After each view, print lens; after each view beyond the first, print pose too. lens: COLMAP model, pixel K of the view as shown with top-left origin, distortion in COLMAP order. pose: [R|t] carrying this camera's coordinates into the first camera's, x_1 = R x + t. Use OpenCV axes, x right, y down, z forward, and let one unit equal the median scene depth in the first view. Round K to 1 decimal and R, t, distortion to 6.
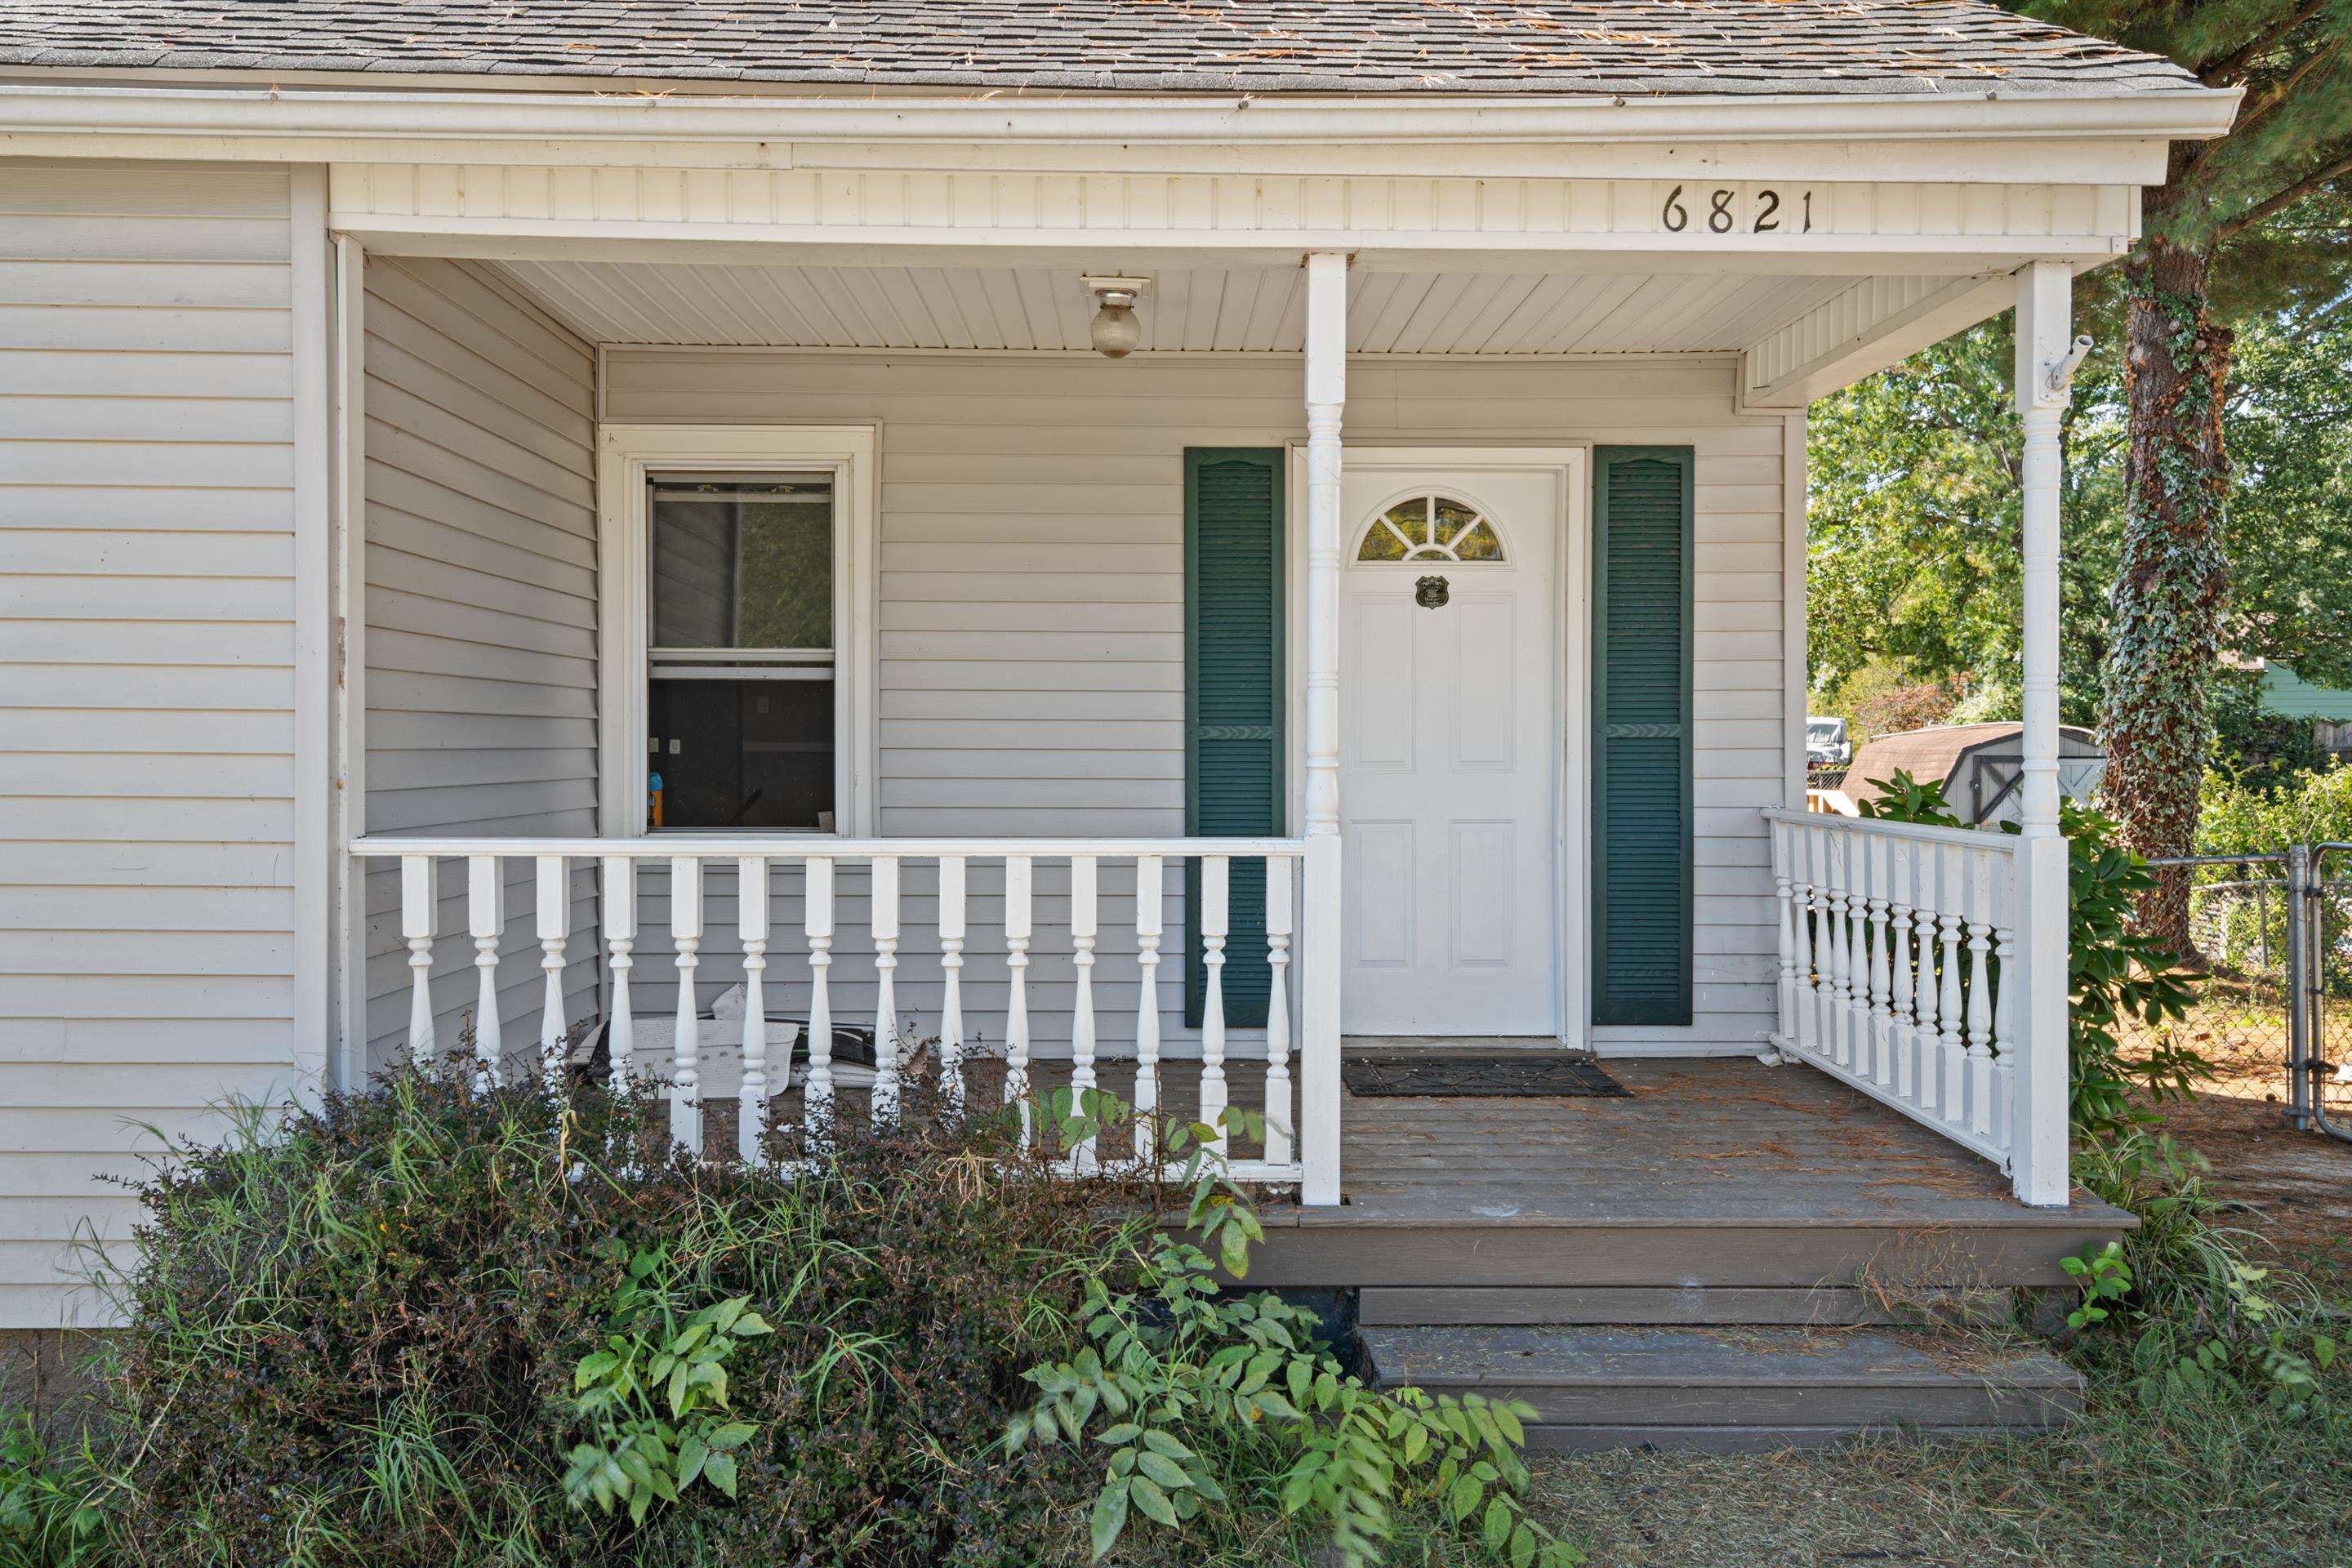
lens RADIAL K [[1724.0, 0, 1176.0], [0, 1724.0, 784.0], [0, 0, 1]] dist [0.038637, -0.001059]
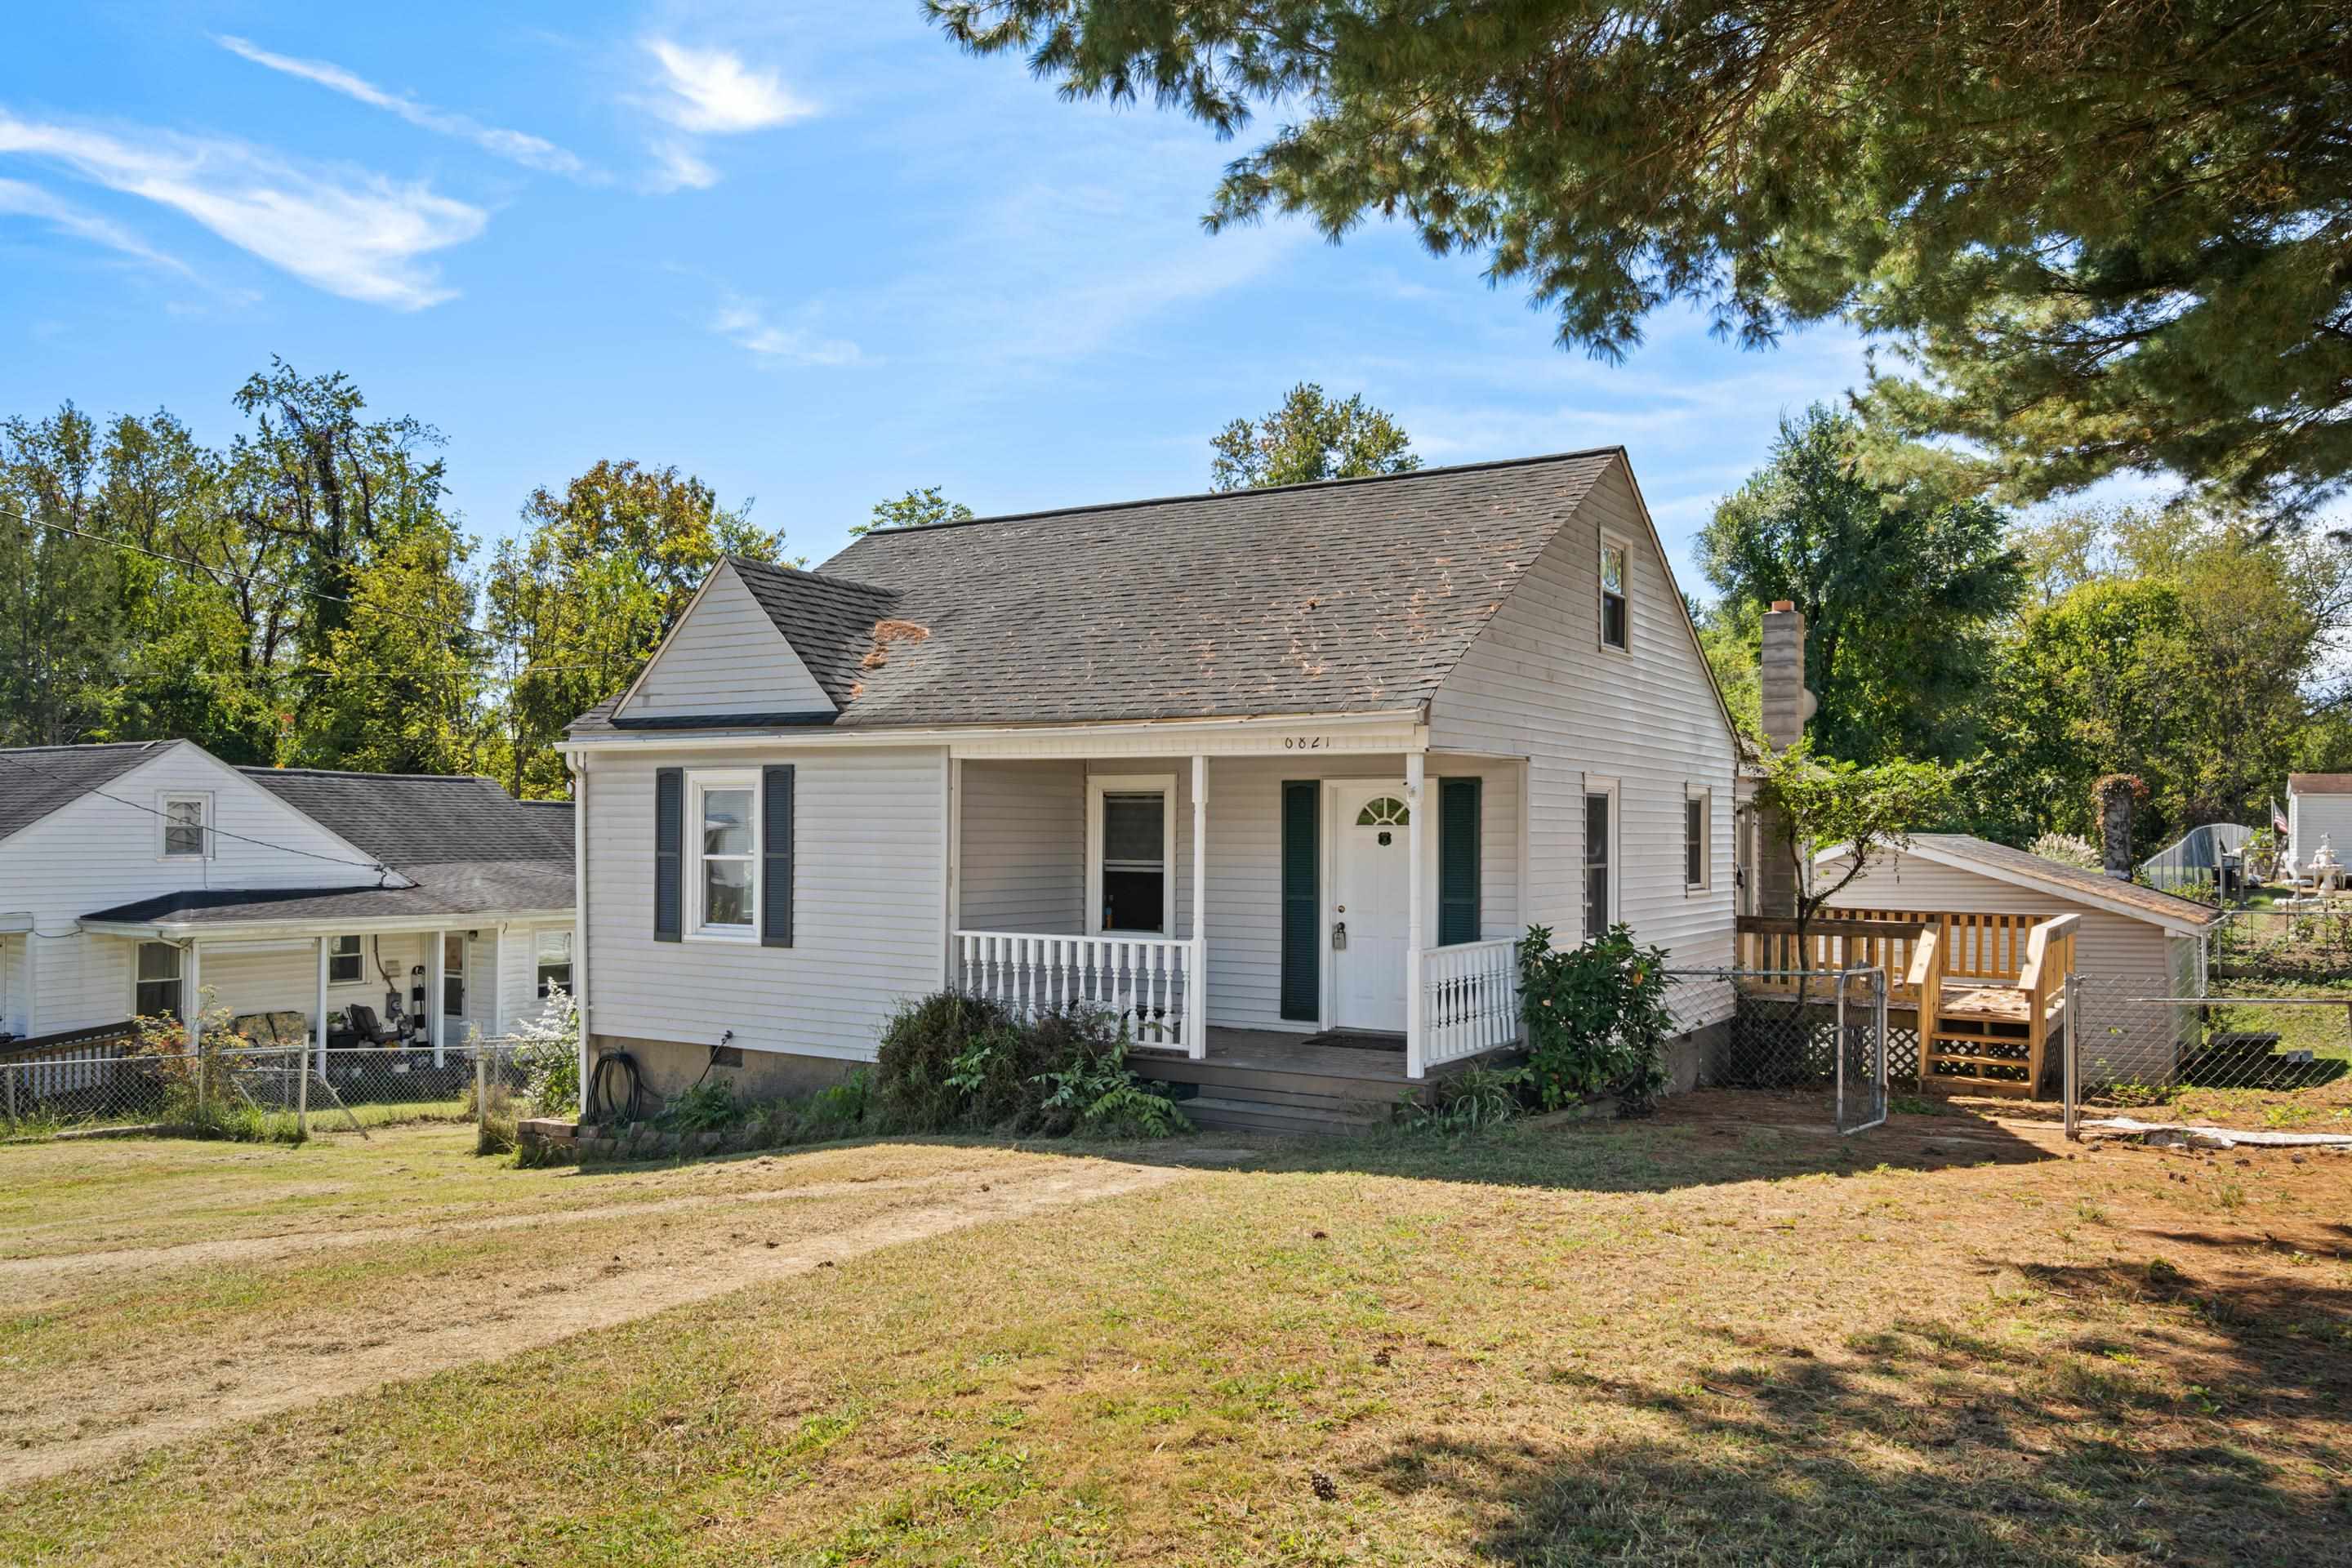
lens RADIAL K [[1724.0, 0, 1176.0], [0, 1724.0, 784.0], [0, 0, 1]] dist [0.038637, -0.001059]
pose [[0.848661, -0.011578, -0.528811, 1.146267], [-0.018219, 0.998527, -0.051102, -0.061291], [0.528624, 0.053003, 0.847200, -1.126601]]
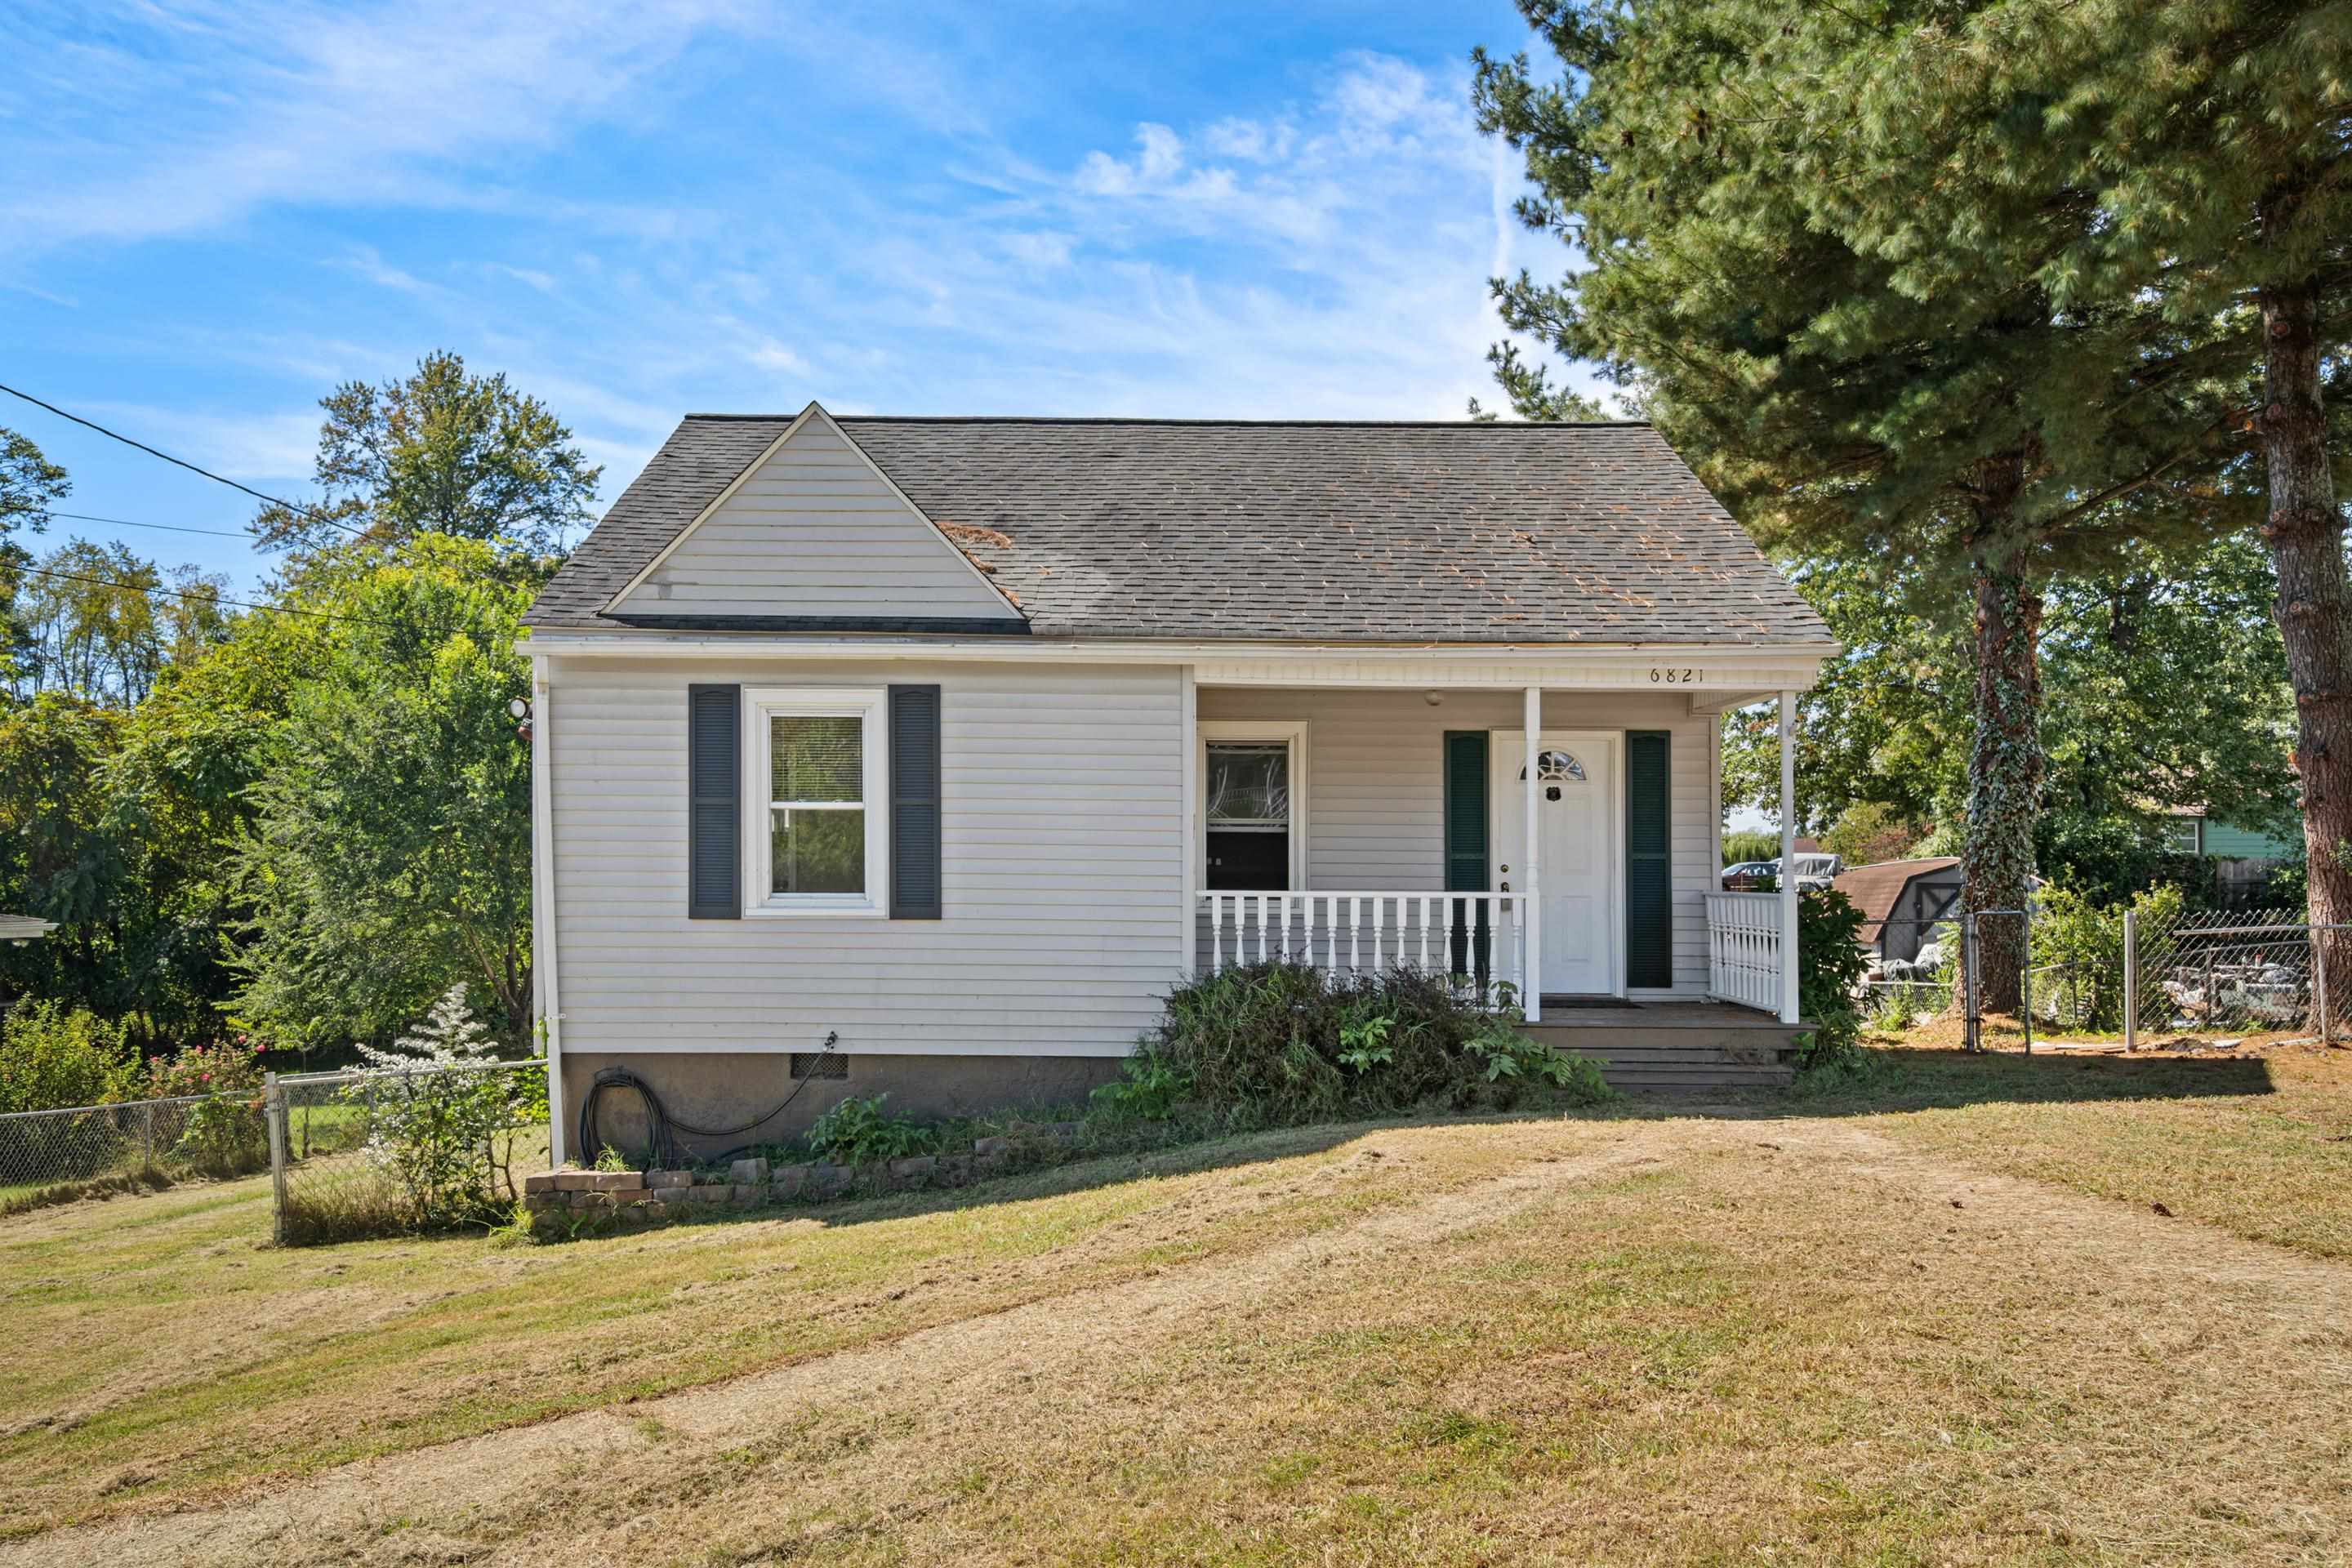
lens RADIAL K [[1721.0, 0, 1182.5], [0, 1721.0, 850.8], [0, 0, 1]] dist [0.042243, 0.000499]
pose [[0.999940, 0.003463, -0.010384, -0.307590], [-0.003867, 0.999225, -0.039166, 0.051393], [0.010241, 0.039204, 0.999179, -1.227956]]
